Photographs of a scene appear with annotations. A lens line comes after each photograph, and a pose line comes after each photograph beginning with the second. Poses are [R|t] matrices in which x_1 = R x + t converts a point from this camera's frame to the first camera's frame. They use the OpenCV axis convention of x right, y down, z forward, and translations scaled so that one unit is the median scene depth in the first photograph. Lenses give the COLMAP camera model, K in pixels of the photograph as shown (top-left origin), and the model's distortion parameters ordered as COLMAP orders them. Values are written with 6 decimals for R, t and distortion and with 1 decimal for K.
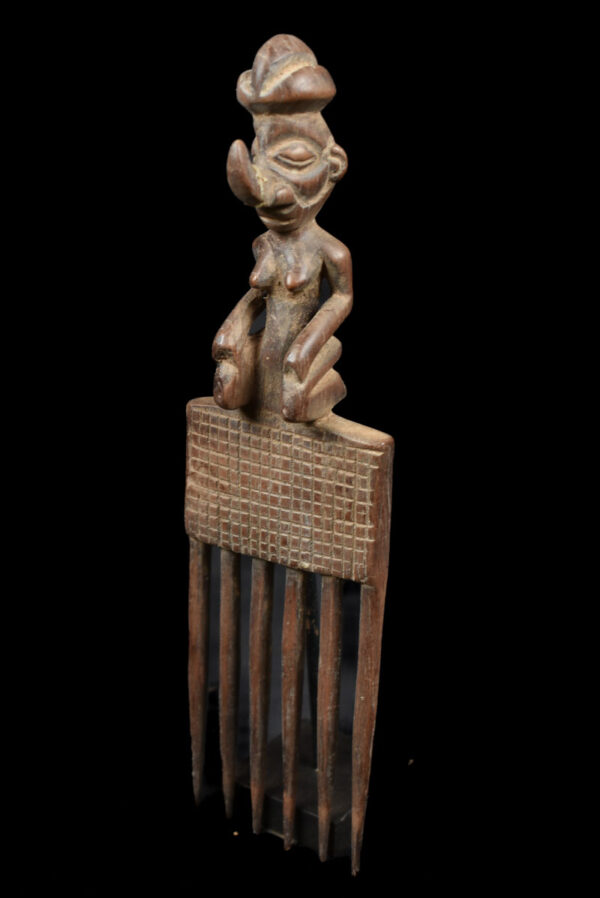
lens RADIAL K [[1461.8, 0, 304.8], [0, 1461.8, 444.8], [0, 0, 1]] dist [-0.008901, 0.000000]
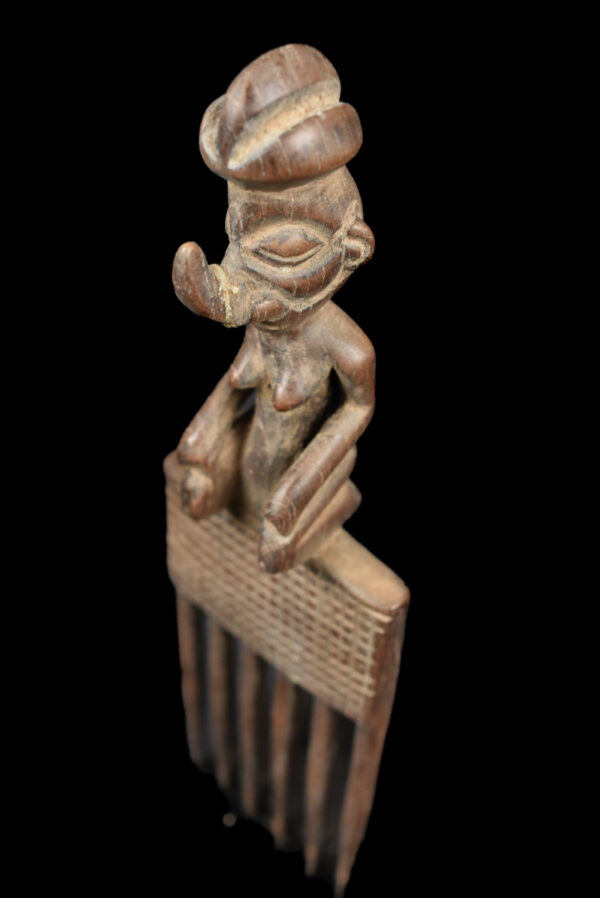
lens RADIAL K [[1116.5, 0, 290.8], [0, 1116.5, 446.6], [0, 0, 1]] dist [-0.059231, 0.000000]
pose [[0.986885, 0.112550, -0.115713, 0.058019], [-0.055079, 0.908602, 0.414014, -0.305263], [0.151734, -0.402211, 0.902886, 0.503645]]
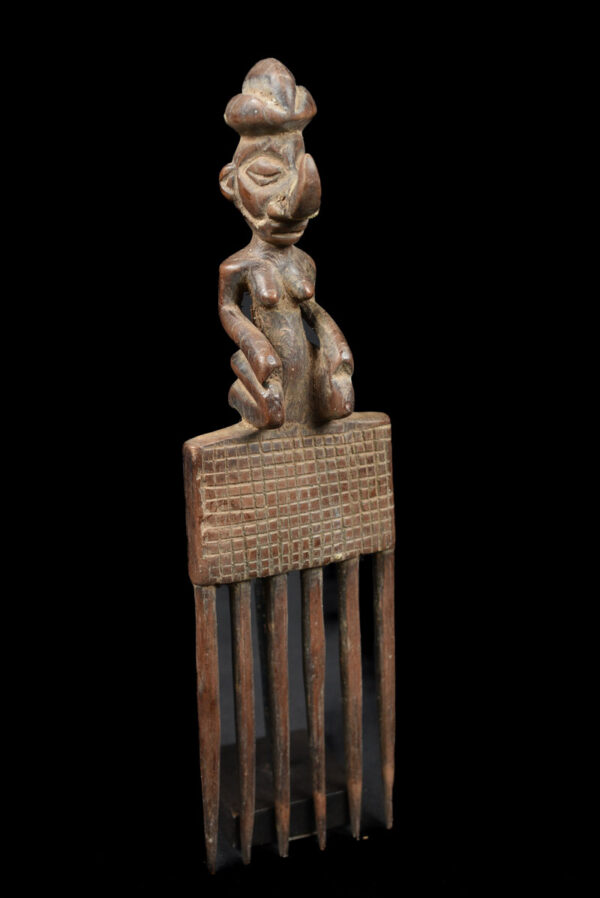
lens RADIAL K [[1345.7, 0, 300.4], [0, 1345.7, 449.8], [0, 0, 1]] dist [-0.026718, 0.000000]
pose [[0.507004, -0.246822, 0.825849, -0.827098], [0.313426, 0.945327, 0.090112, -0.090002], [-0.802939, 0.213155, 0.556645, 0.479000]]
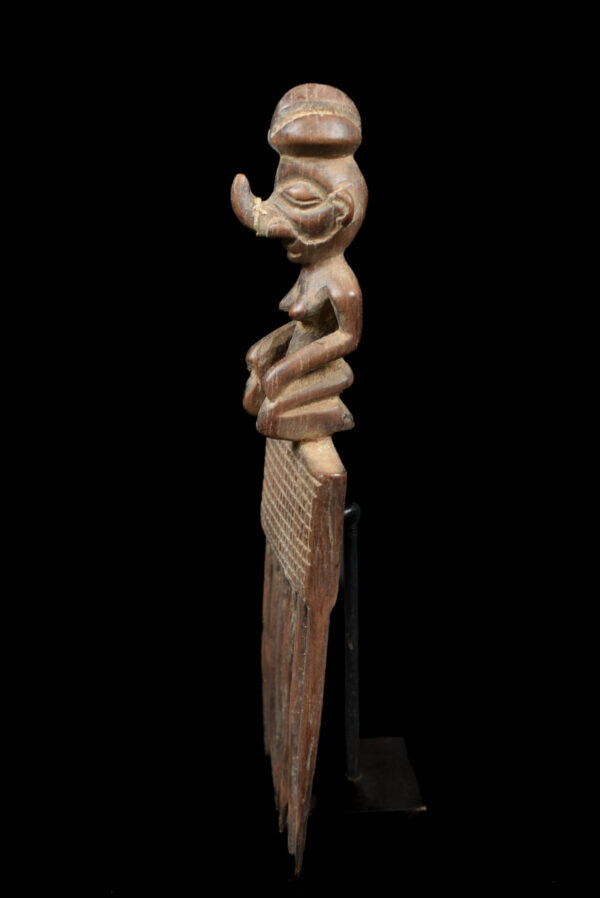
lens RADIAL K [[1345.7, 0, 300.4], [0, 1345.7, 456.3], [0, 0, 1]] dist [-0.026718, 0.000000]
pose [[0.707853, 0.240560, -0.664134, 0.671126], [-0.244259, 0.965579, 0.089409, -0.095623], [0.662783, 0.098932, 0.742248, 0.267040]]
